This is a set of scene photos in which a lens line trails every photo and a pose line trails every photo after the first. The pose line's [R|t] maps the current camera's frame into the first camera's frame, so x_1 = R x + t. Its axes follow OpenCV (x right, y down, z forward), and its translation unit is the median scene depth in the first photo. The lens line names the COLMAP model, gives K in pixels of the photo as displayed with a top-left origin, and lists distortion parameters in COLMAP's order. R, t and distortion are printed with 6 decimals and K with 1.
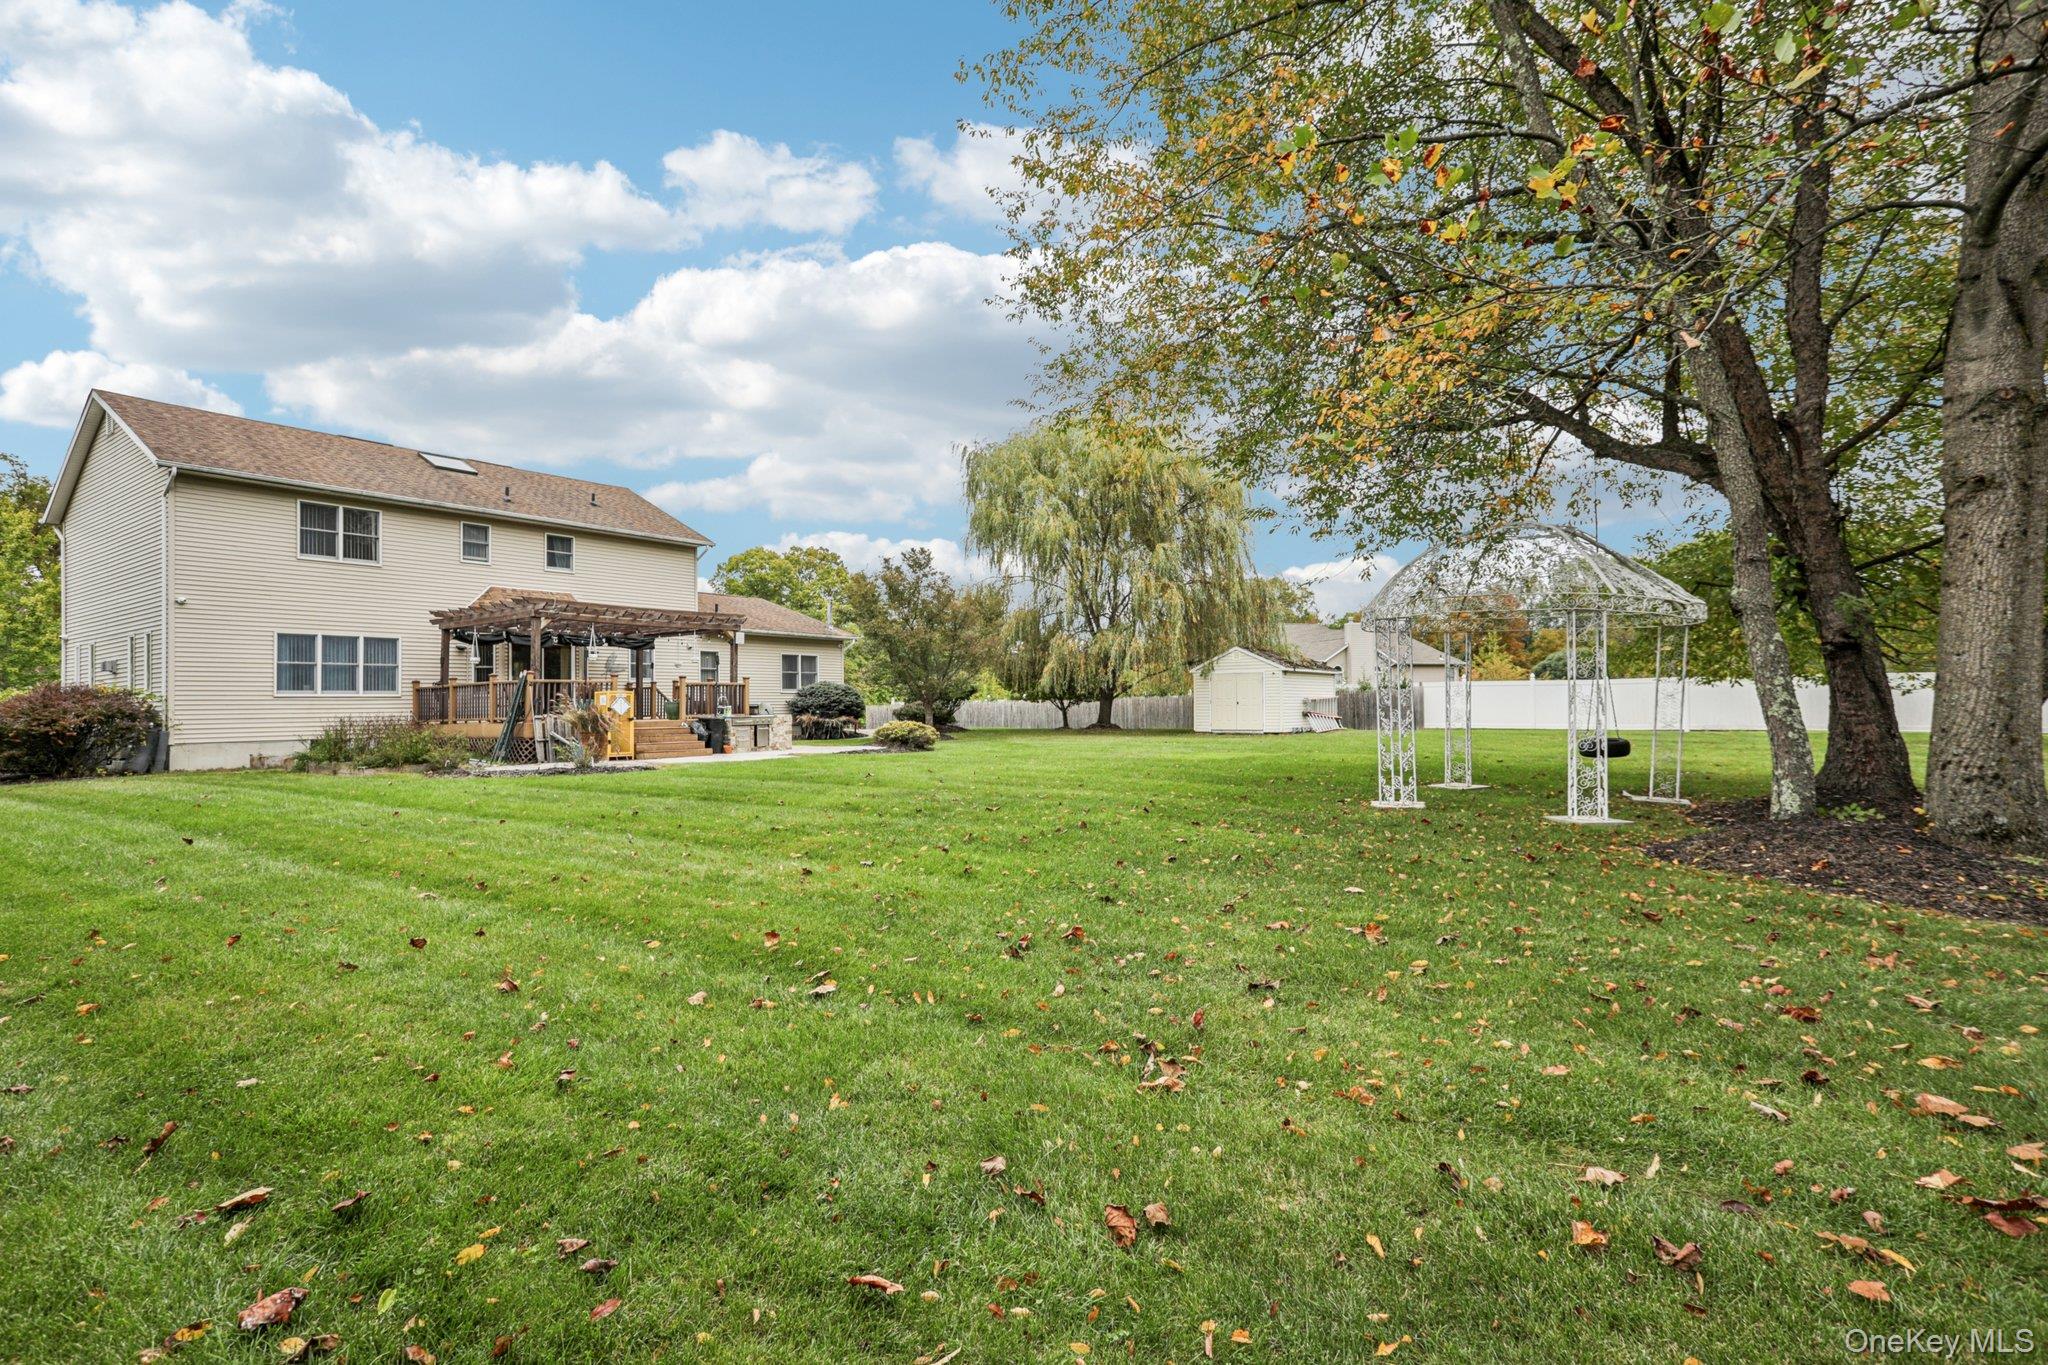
lens RADIAL K [[1020.4, 0, 1024.0], [0, 1020.4, 682.5], [0, 0, 1]] dist [-0.100265, 0.048094]
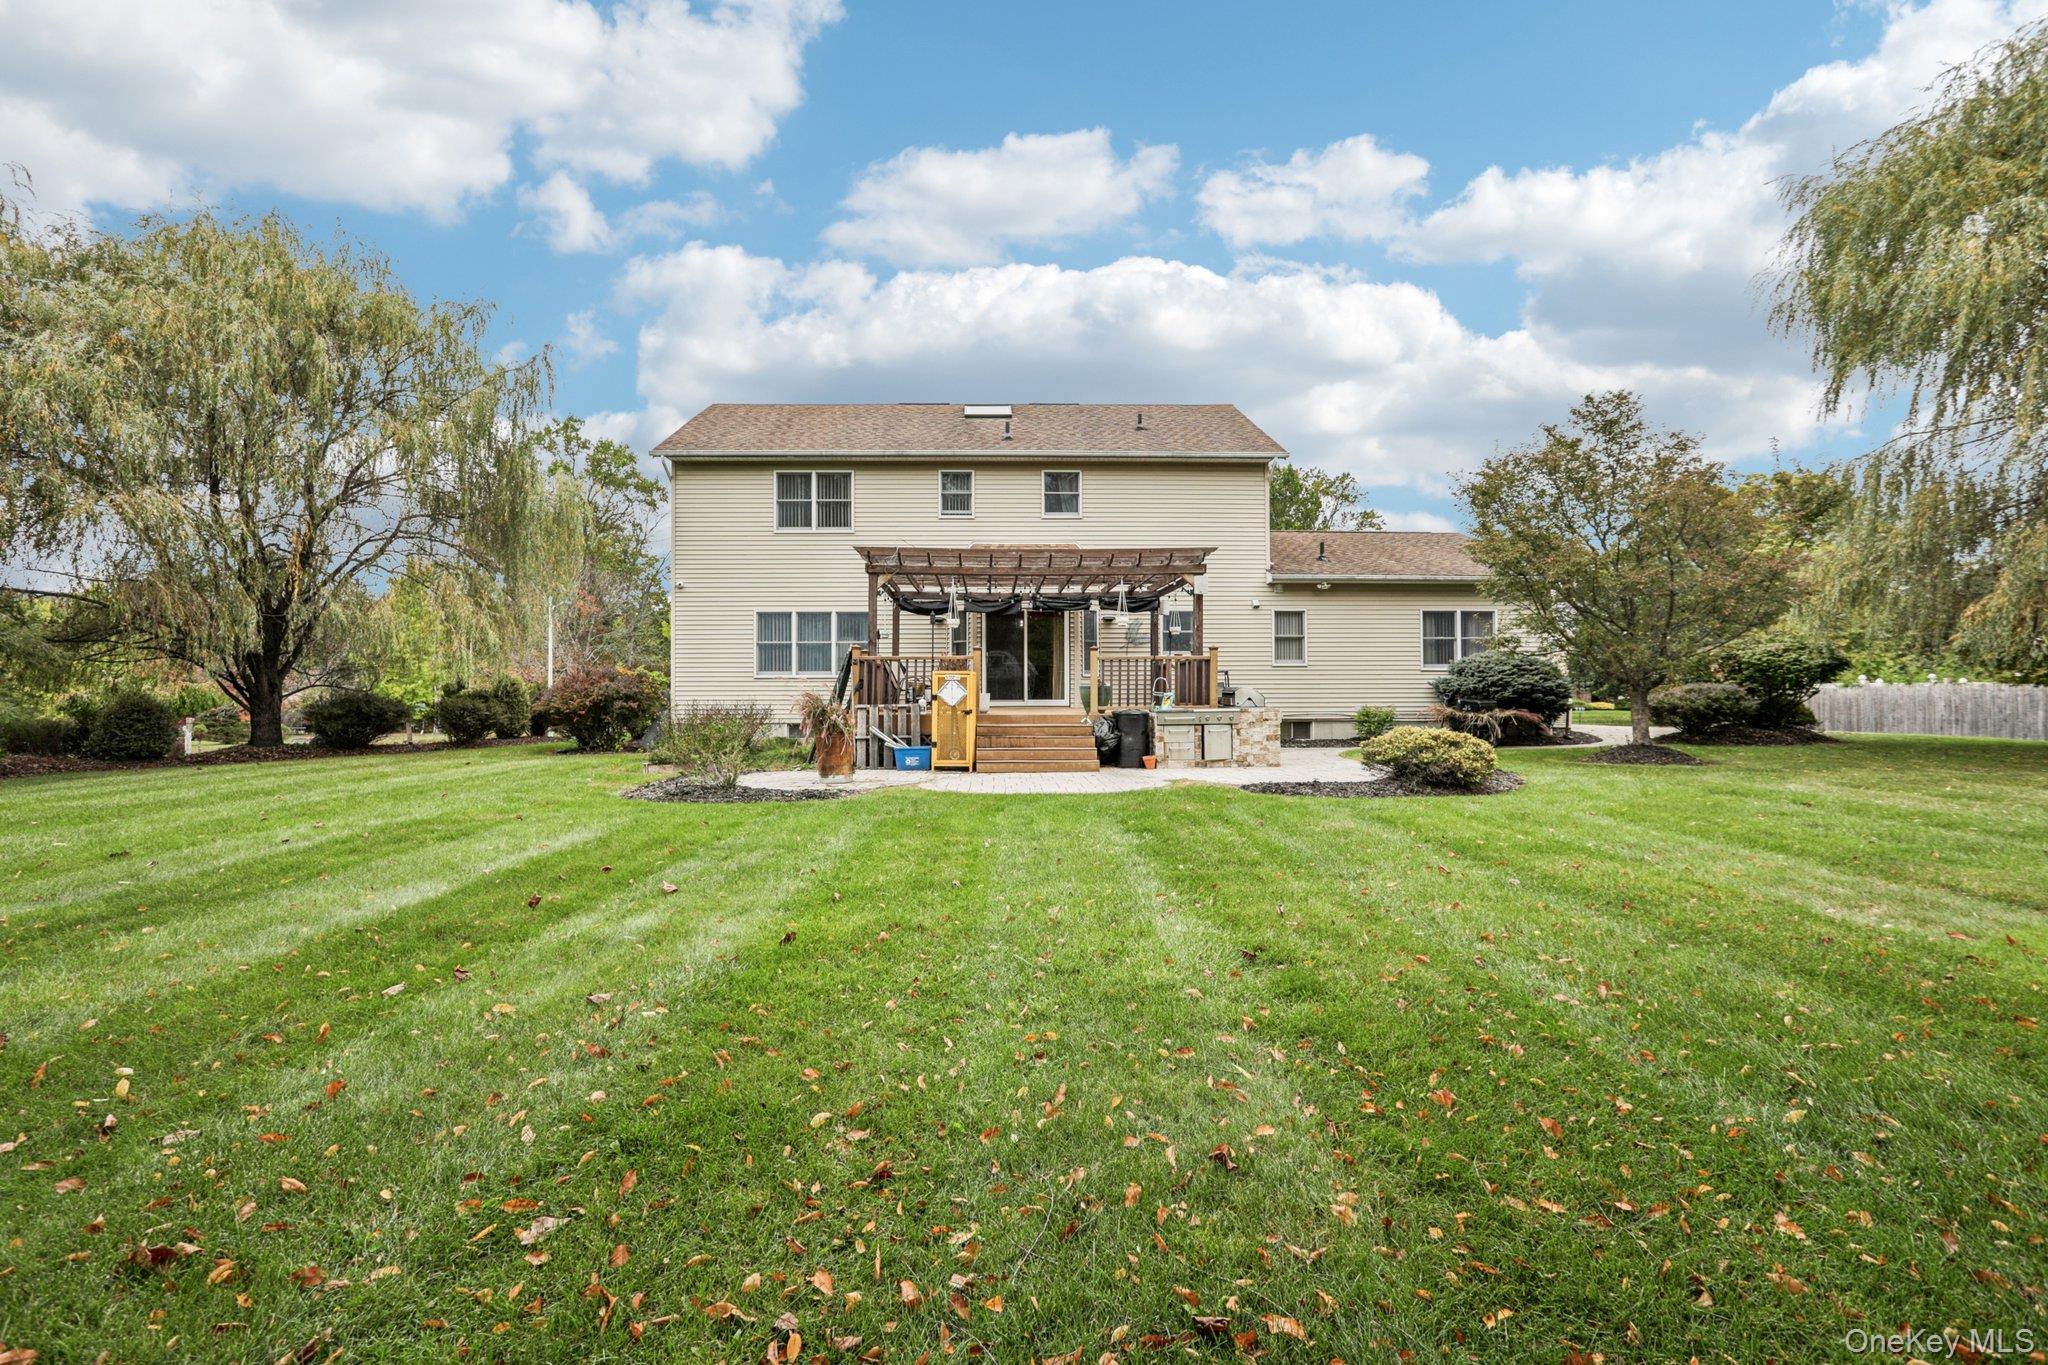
lens RADIAL K [[984.4, 0, 978.9], [0, 984.4, 683.2], [0, 0, 1]] dist [-0.063183, 0.024275]
pose [[0.574023, 0.009695, -0.818782, 0.137559], [0.013168, 0.999691, 0.021068, 0.002287], [0.818733, -0.022875, 0.573718, 0.530924]]
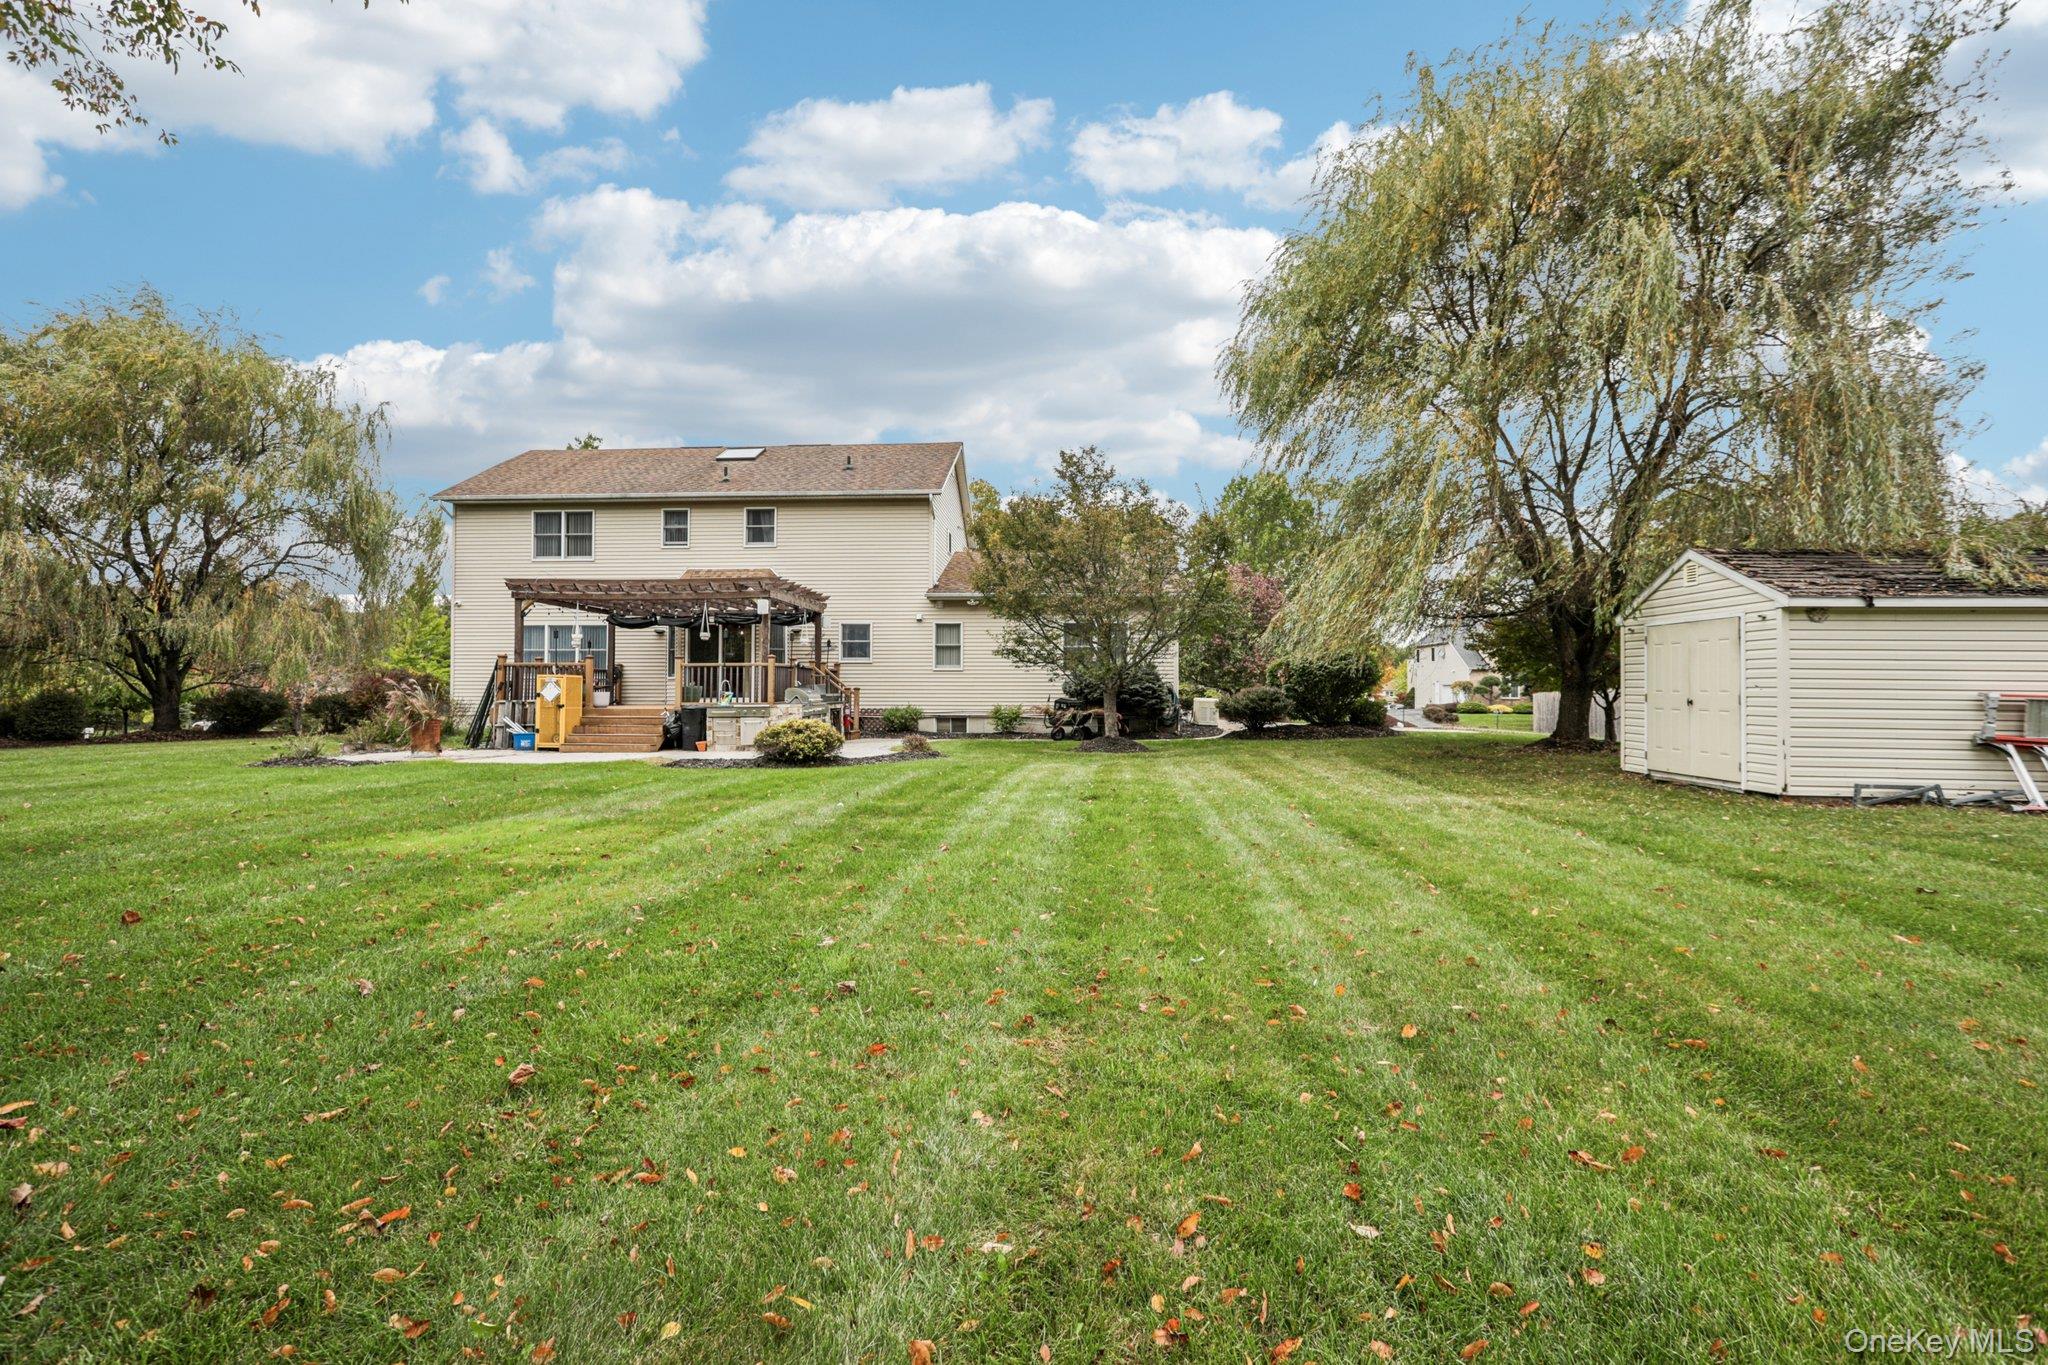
lens RADIAL K [[958.7, 0, 961.2], [0, 958.7, 685.7], [0, 0, 1]] dist [0.000554, -0.031743]
pose [[0.484307, 0.015779, -0.874756, 0.448202], [0.010807, 0.999653, 0.024015, 0.001278], [0.874832, -0.021084, 0.483968, 0.766729]]
